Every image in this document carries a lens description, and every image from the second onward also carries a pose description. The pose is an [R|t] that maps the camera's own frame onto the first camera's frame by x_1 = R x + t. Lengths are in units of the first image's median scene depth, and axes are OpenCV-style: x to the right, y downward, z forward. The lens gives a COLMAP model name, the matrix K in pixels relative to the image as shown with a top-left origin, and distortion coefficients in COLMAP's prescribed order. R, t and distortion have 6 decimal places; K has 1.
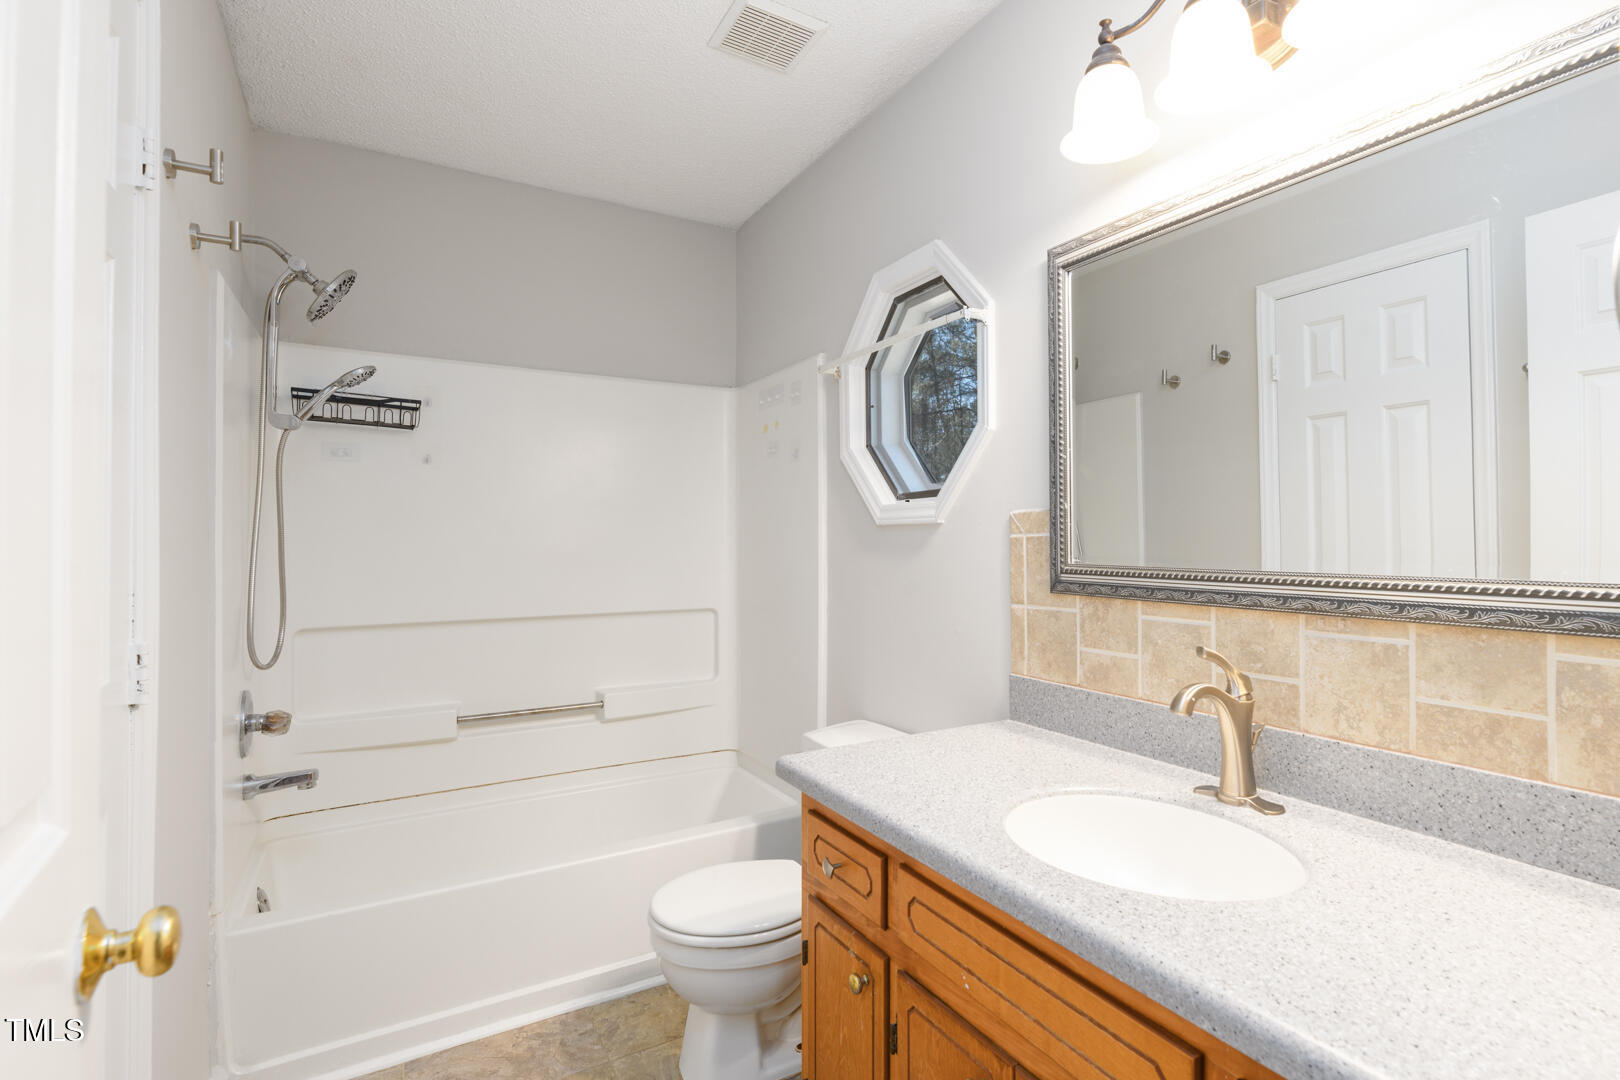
lens RADIAL K [[718.8, 0, 816.2], [0, 718.8, 539.8], [0, 0, 1]] dist [0.002545, 0.000109]
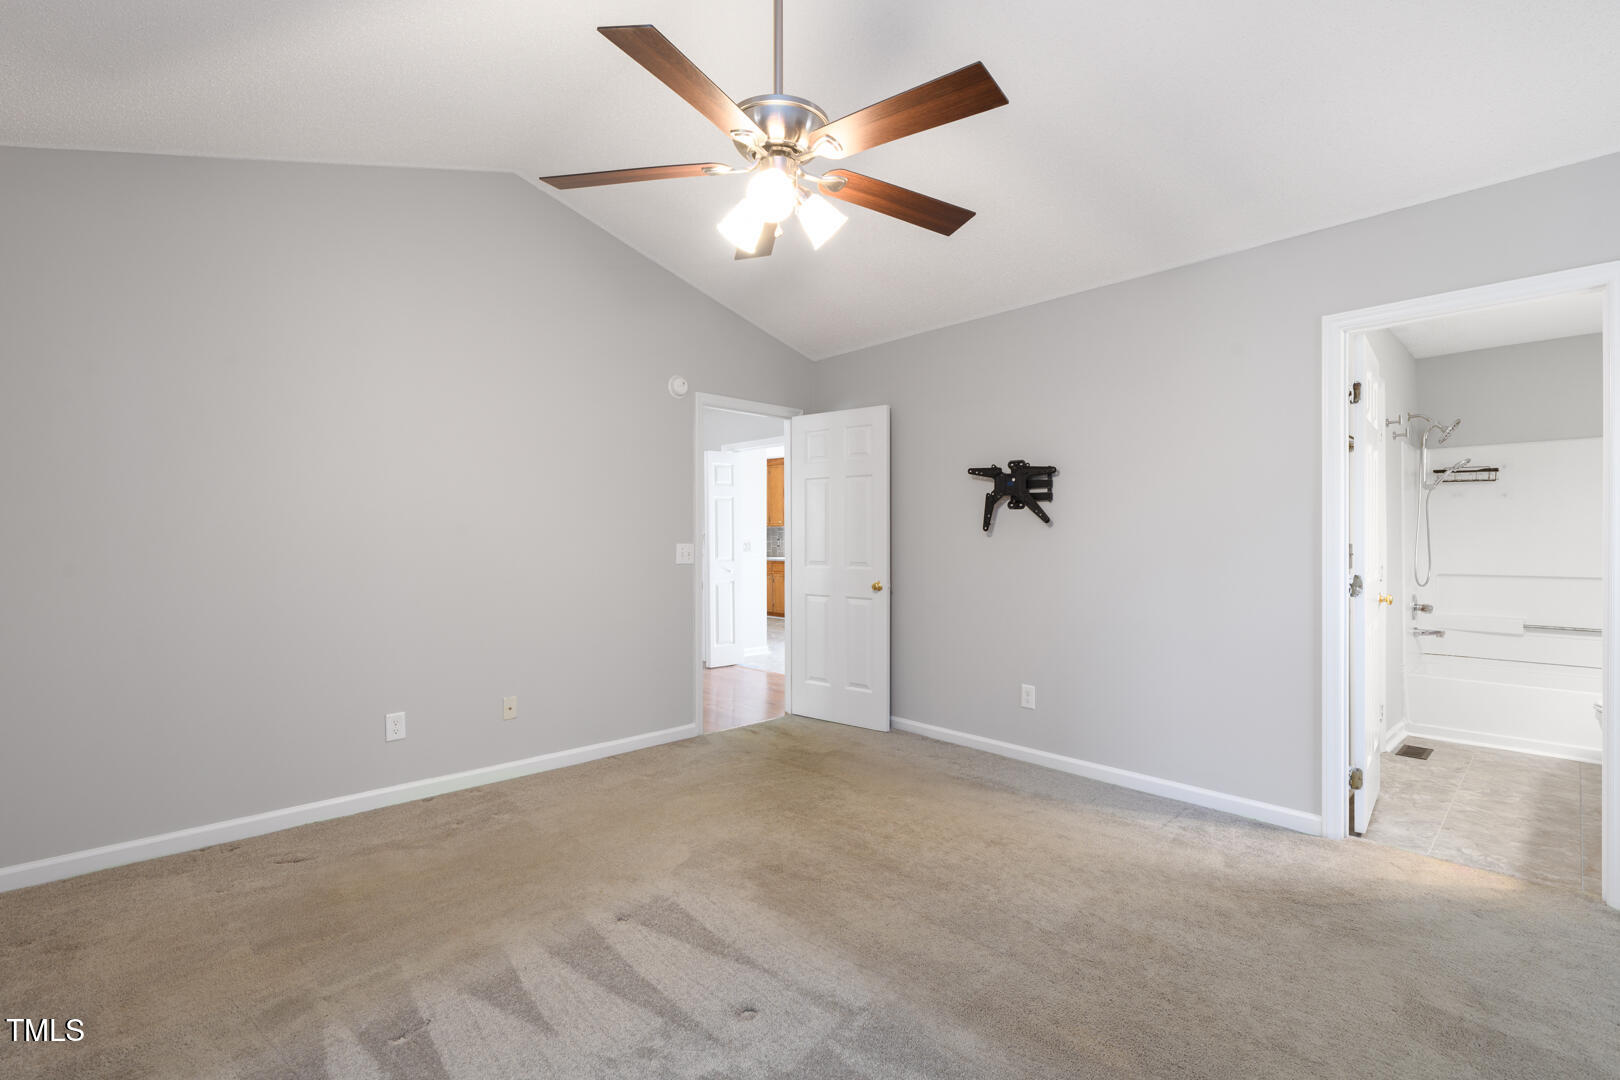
lens RADIAL K [[732.6, 0, 829.3], [0, 732.6, 539.4], [0, 0, 1]] dist [0.002463, 0.000004]
pose [[0.199594, 0.001348, -0.979878, 1.323407], [0.008458, 0.999959, 0.003098, -0.010069], [0.979842, -0.008906, 0.199574, -1.528423]]
